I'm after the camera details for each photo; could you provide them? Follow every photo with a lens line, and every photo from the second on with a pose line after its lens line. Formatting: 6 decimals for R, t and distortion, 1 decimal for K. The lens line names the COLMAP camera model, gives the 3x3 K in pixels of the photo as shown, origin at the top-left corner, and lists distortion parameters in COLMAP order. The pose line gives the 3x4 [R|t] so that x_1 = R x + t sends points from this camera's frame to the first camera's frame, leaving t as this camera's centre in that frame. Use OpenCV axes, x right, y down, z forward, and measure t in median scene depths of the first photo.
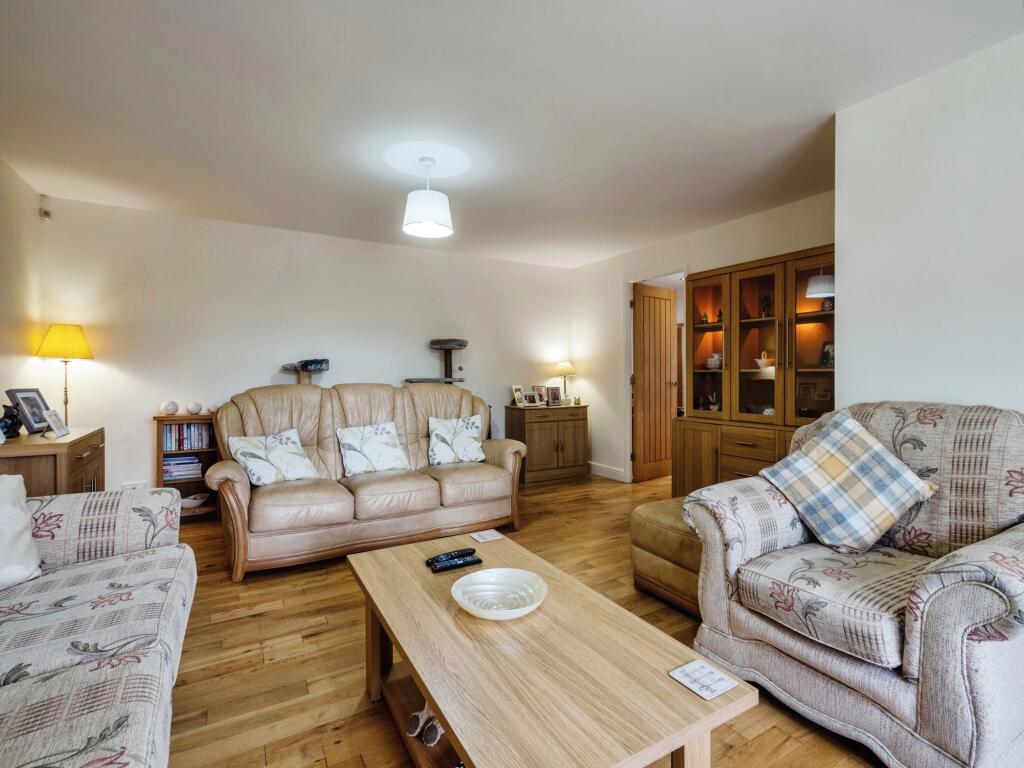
lens RADIAL K [[484.7, 0, 512.4], [0, 484.7, 369.9], [0, 0, 1]] dist [-0.001931, -0.000588]
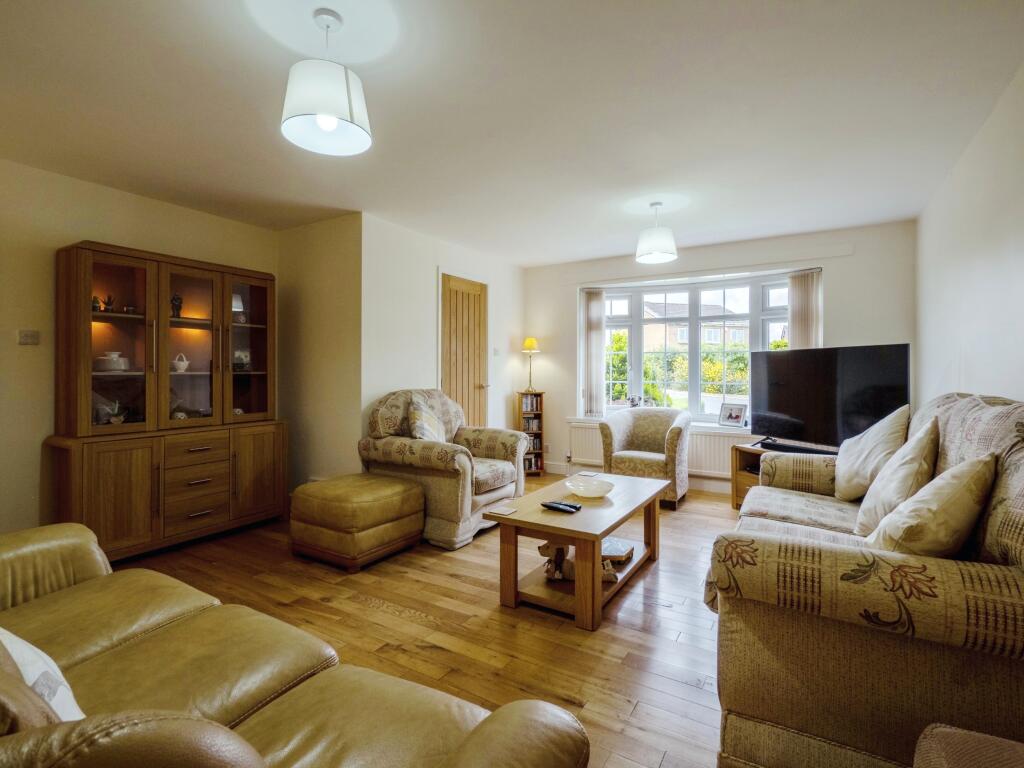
lens RADIAL K [[484.7, 0, 512.4], [0, 484.7, 369.9], [0, 0, 1]] dist [-0.001931, -0.000588]
pose [[-0.469832, -0.004575, 0.882744, -0.763167], [-0.010923, 0.999940, -0.000631, -0.014866], [-0.882688, -0.009938, -0.469854, 1.025695]]
